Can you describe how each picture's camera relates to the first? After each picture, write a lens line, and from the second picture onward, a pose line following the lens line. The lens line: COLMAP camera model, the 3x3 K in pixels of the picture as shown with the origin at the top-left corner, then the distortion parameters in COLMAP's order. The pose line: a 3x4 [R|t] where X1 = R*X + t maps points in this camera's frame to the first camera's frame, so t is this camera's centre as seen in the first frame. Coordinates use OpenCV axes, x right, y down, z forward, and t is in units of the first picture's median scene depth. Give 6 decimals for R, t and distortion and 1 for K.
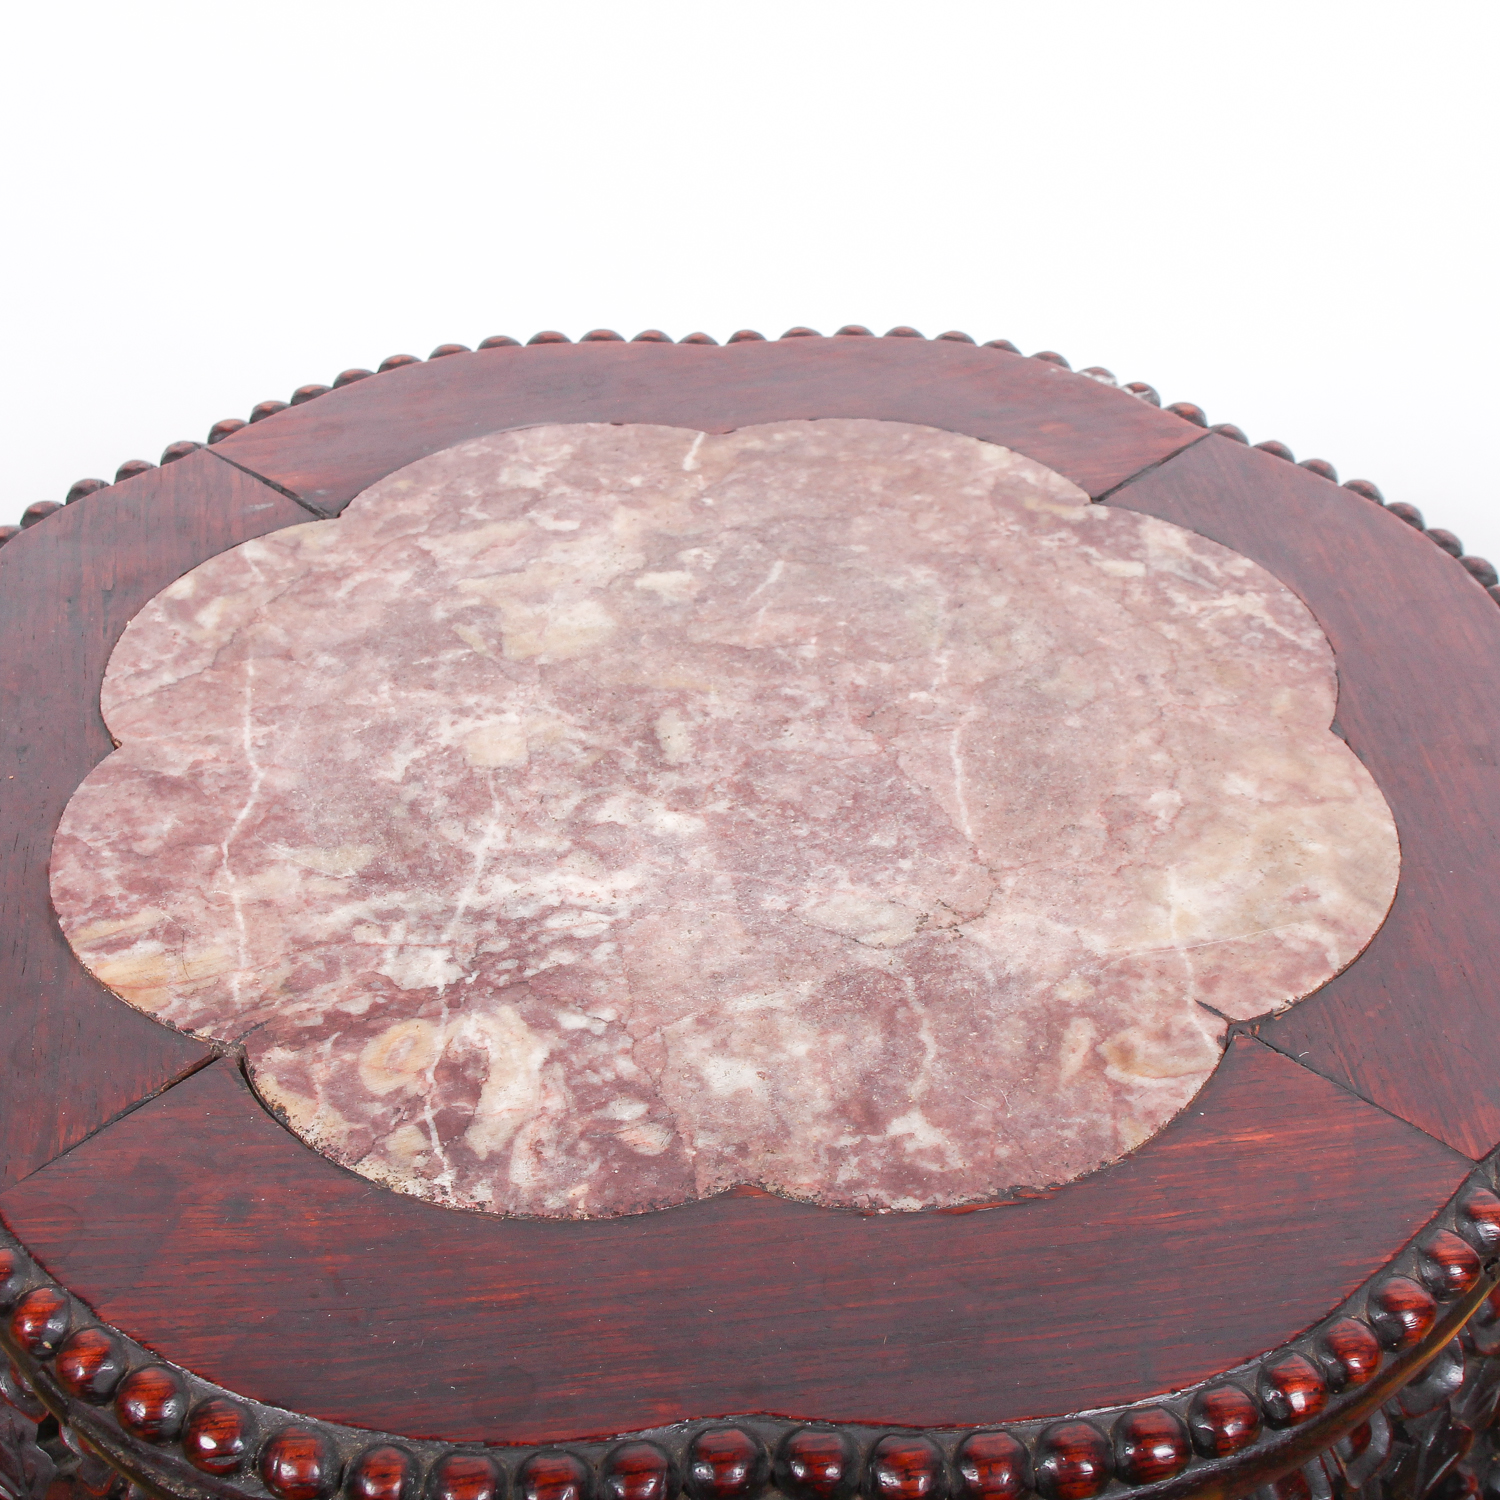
lens RADIAL K [[2593.2, 0, 746.2], [0, 2593.2, 712.2], [0, 0, 1]] dist [-0.083909, 0.000000]
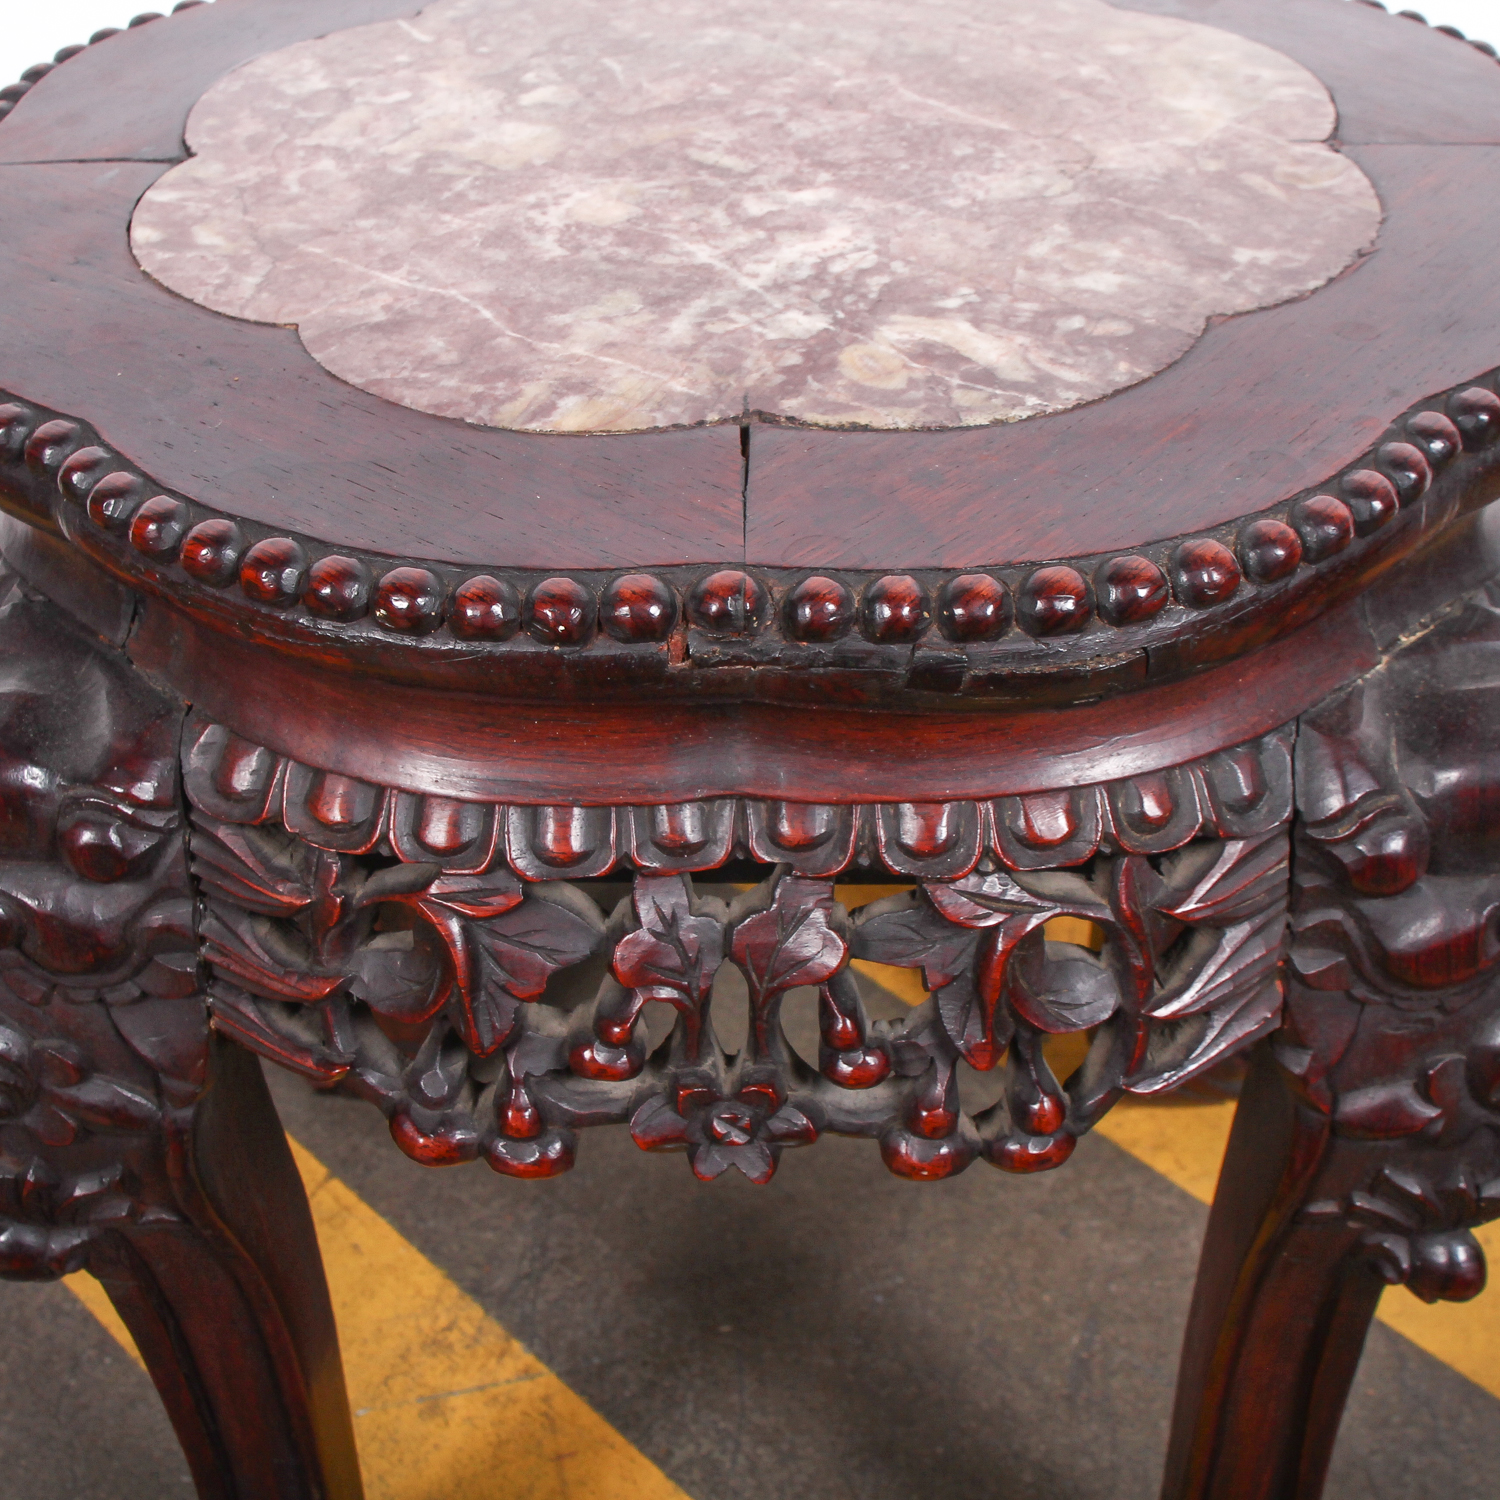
lens RADIAL K [[2593.2, 0, 759.8], [0, 2593.2, 749.6], [0, 0, 1]] dist [-0.083909, 0.000000]
pose [[0.733086, -0.400063, 0.550032, -0.727549], [0.411899, 0.904683, 0.109034, 0.125161], [-0.541225, 0.146627, 0.827995, 0.153381]]
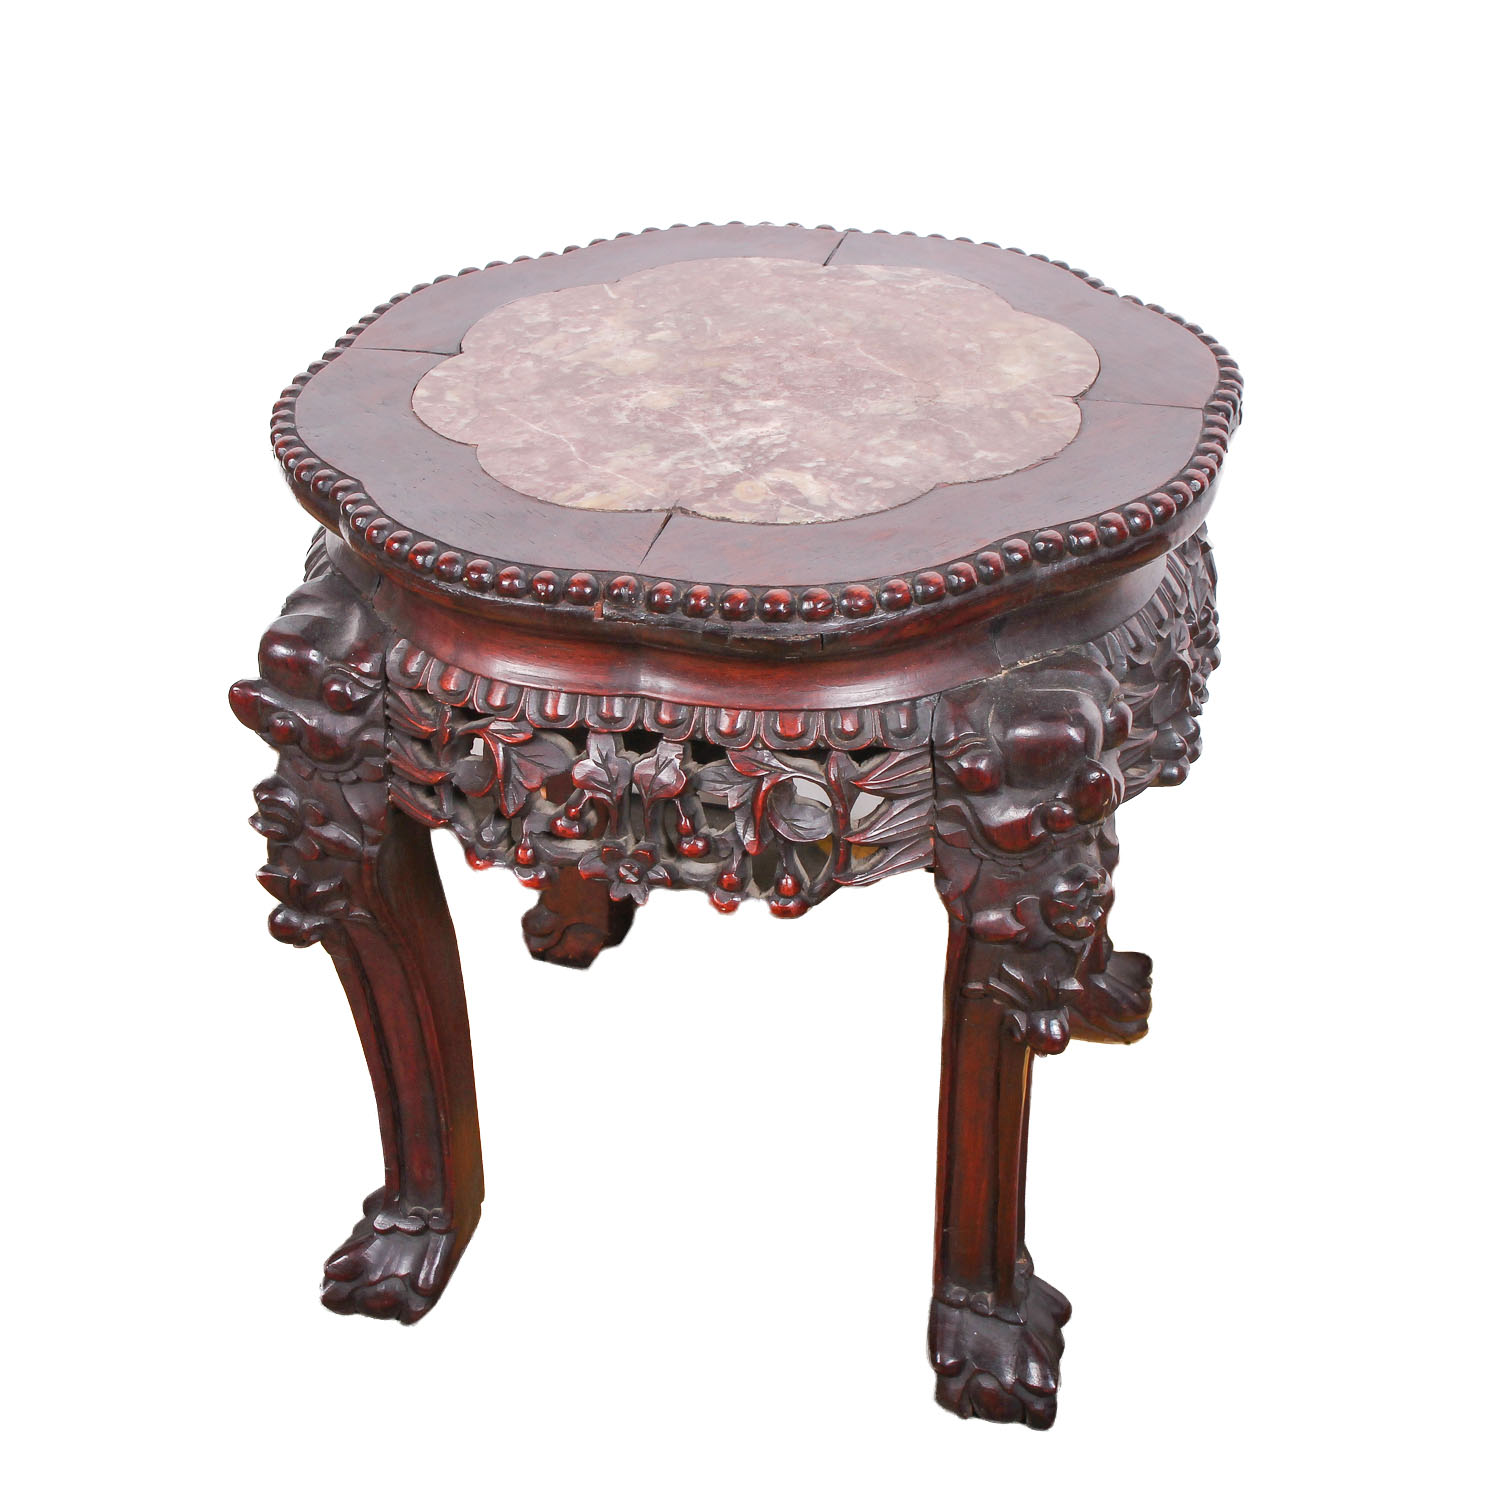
lens RADIAL K [[2593.2, 0, 743.9], [0, 2593.2, 749.5], [0, 0, 1]] dist [-0.083909, 0.000000]
pose [[0.871673, -0.267969, 0.410341, -0.927815], [0.307209, 0.951122, -0.031472, 0.349198], [-0.381850, 0.153494, 0.911389, -0.752235]]
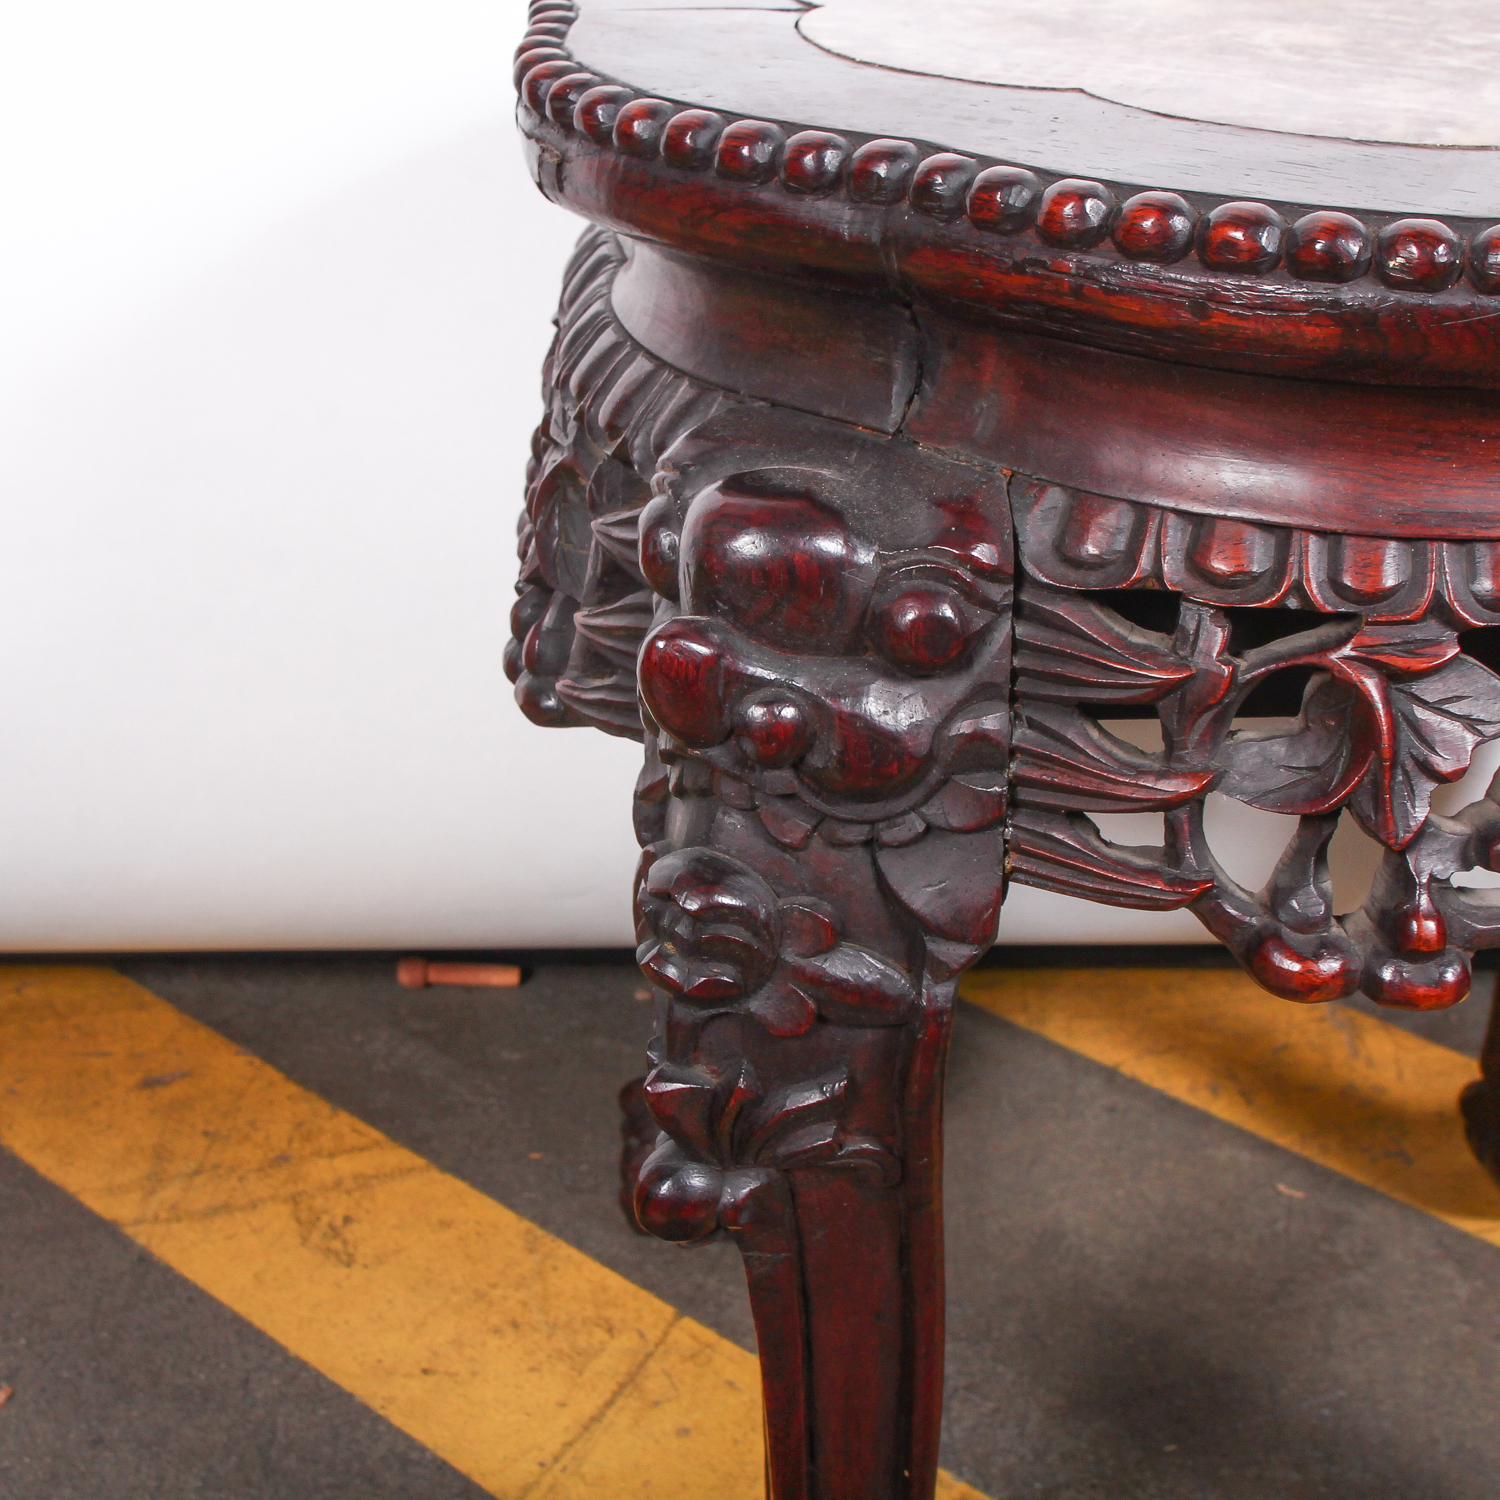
lens RADIAL K [[2593.2, 0, 762.8], [0, 2593.2, 742.5], [0, 0, 1]] dist [-0.083909, 0.000000]
pose [[0.671135, -0.306487, 0.675014, -0.994350], [0.423300, 0.905939, -0.009530, 0.180254], [-0.608601, 0.292130, 0.737744, 0.514952]]
